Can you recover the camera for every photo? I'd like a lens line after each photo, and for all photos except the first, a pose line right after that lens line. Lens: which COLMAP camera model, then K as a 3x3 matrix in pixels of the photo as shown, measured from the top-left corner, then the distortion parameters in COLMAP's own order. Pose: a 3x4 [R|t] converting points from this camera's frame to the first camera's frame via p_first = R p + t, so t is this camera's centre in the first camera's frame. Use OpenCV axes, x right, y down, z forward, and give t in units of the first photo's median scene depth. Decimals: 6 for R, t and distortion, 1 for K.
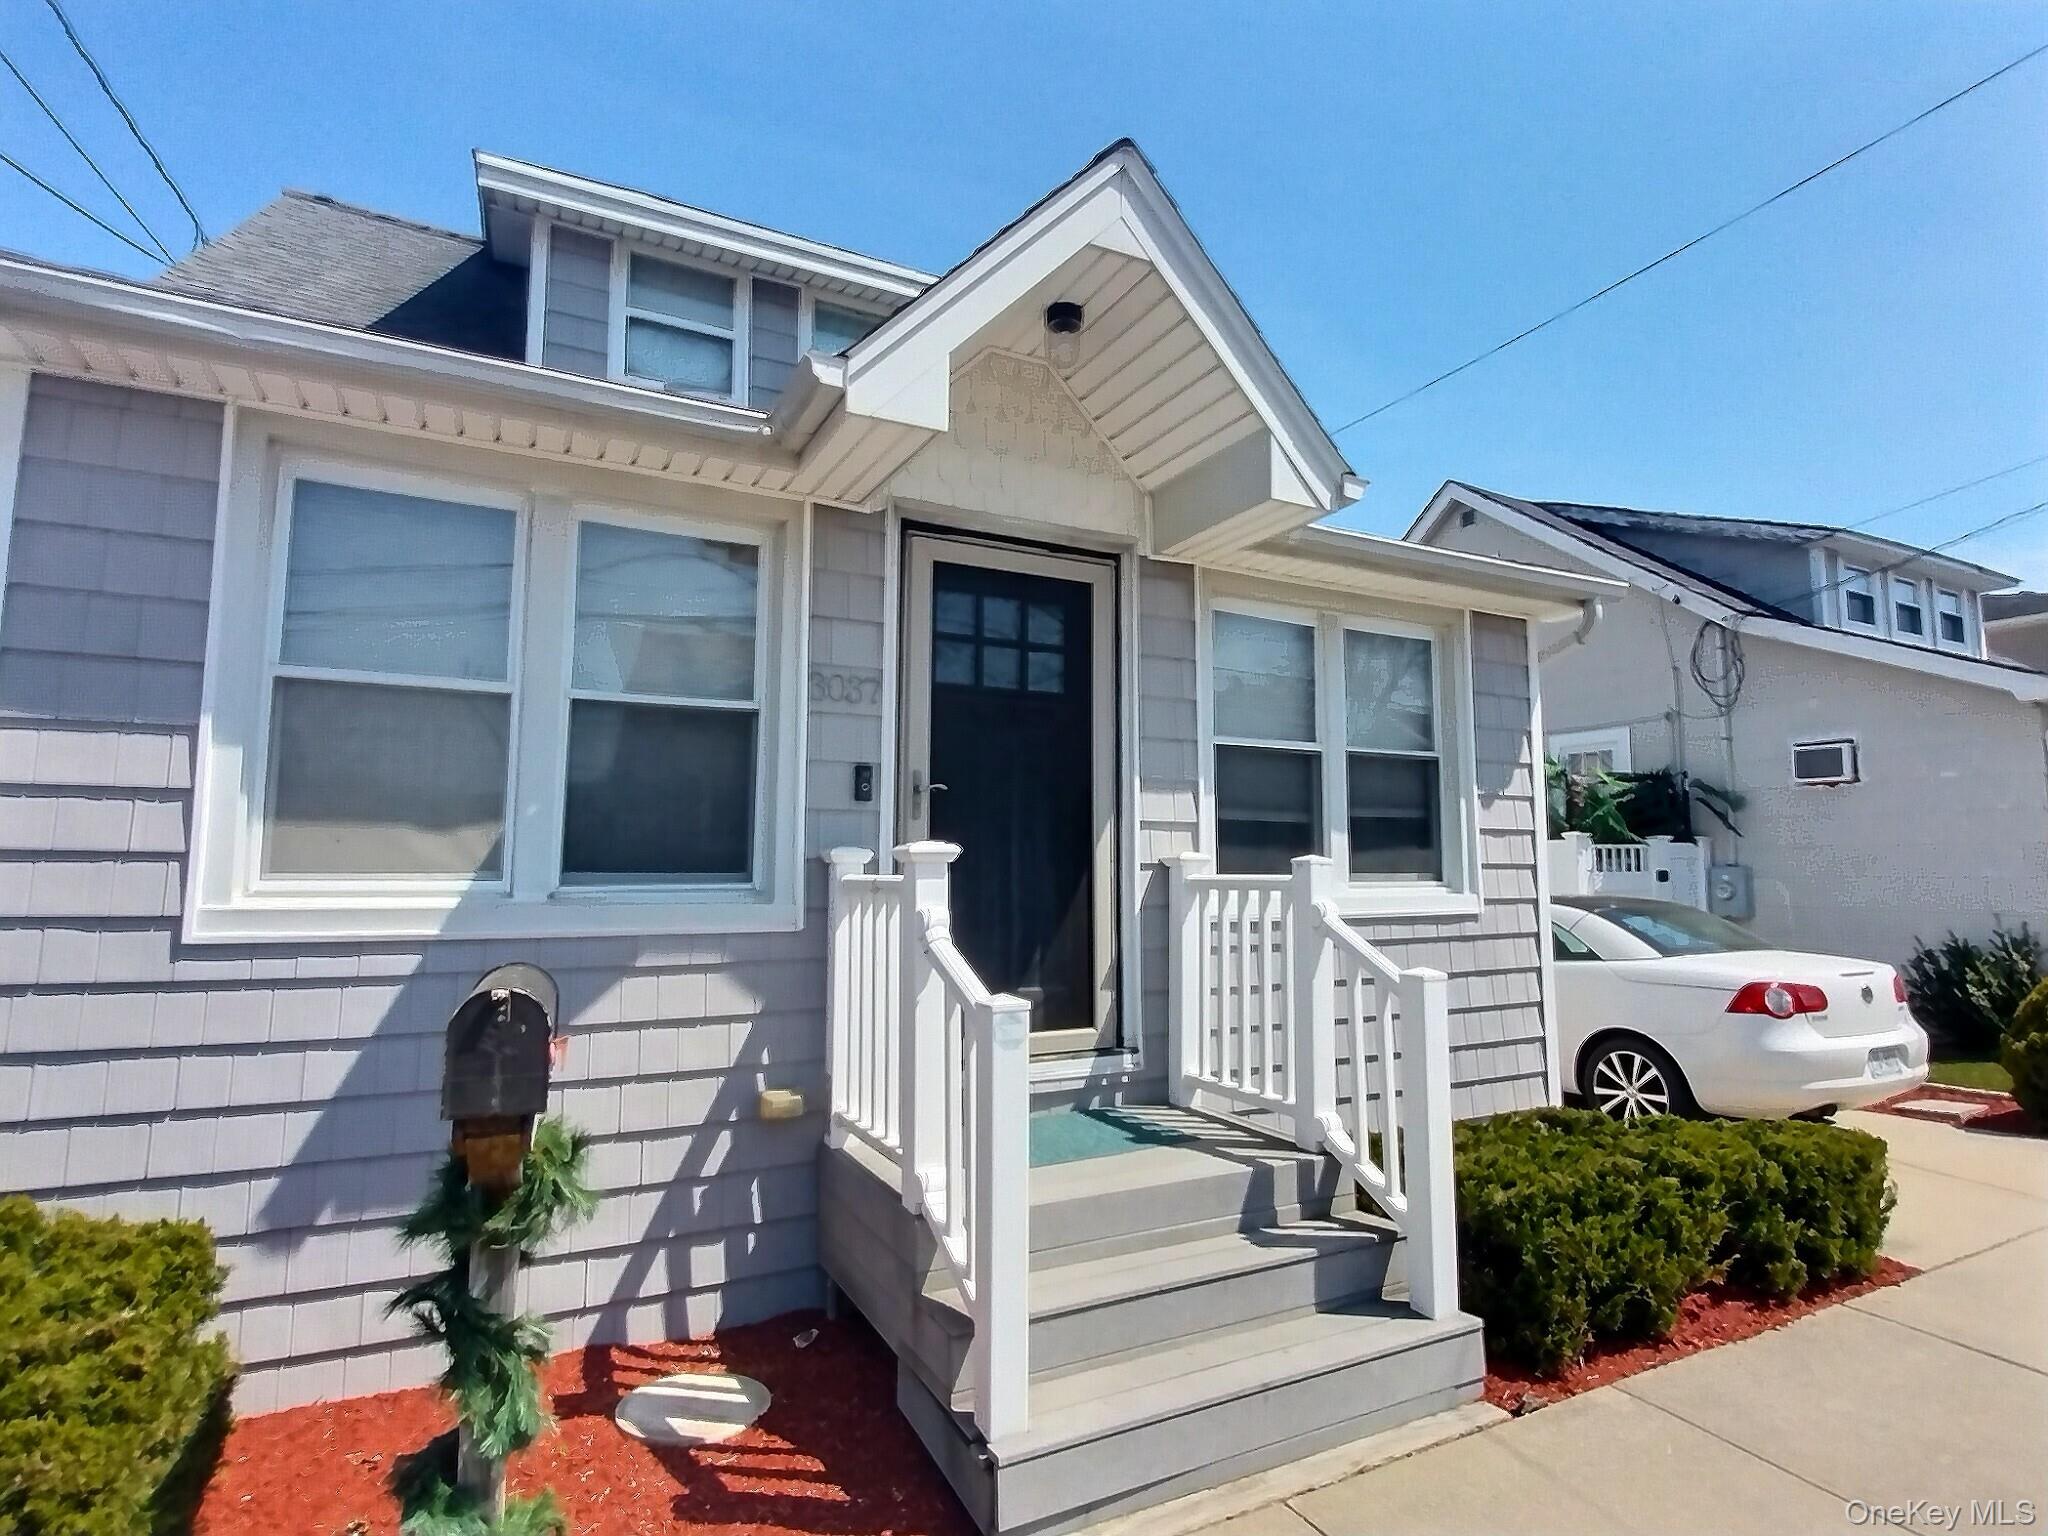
lens RADIAL K [[1058.5, 0, 1047.3], [0, 1058.5, 761.5], [0, 0, 1]] dist [0.015330, -0.016948]
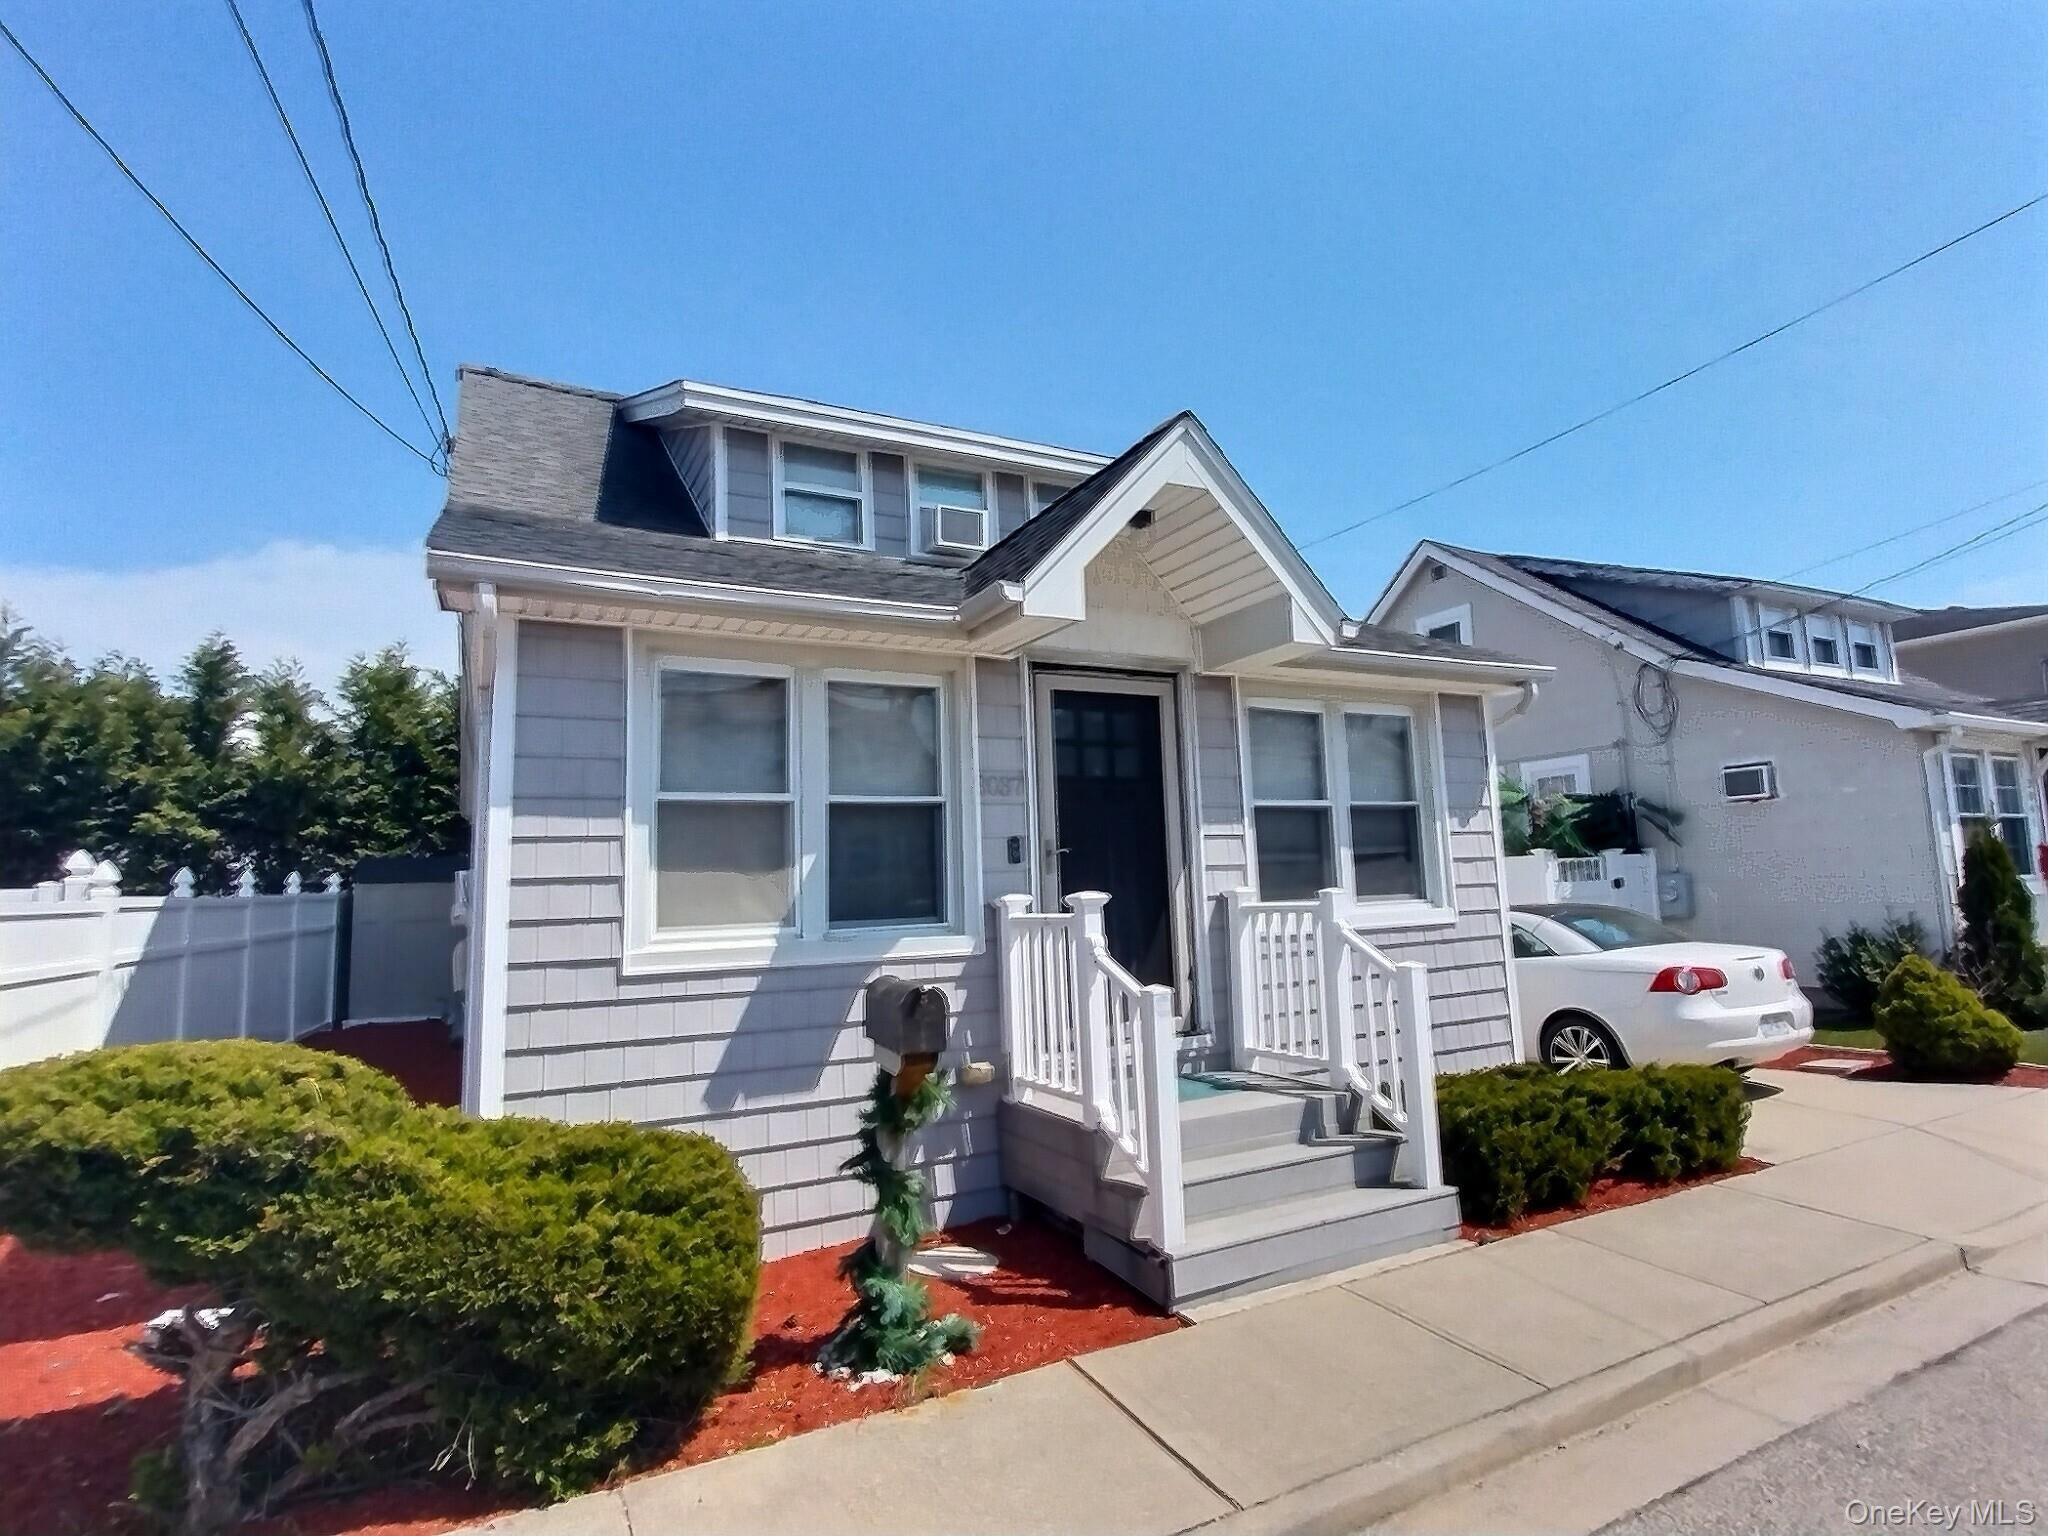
lens RADIAL K [[1028.2, 0, 1058.0], [0, 1028.2, 772.0], [0, 0, 1]] dist [-0.004938, 0.000217]
pose [[0.999315, -0.035830, 0.009286, -0.116508], [0.035963, 0.999246, -0.014619, -0.057401], [-0.008756, 0.014943, 0.999850, -0.361147]]
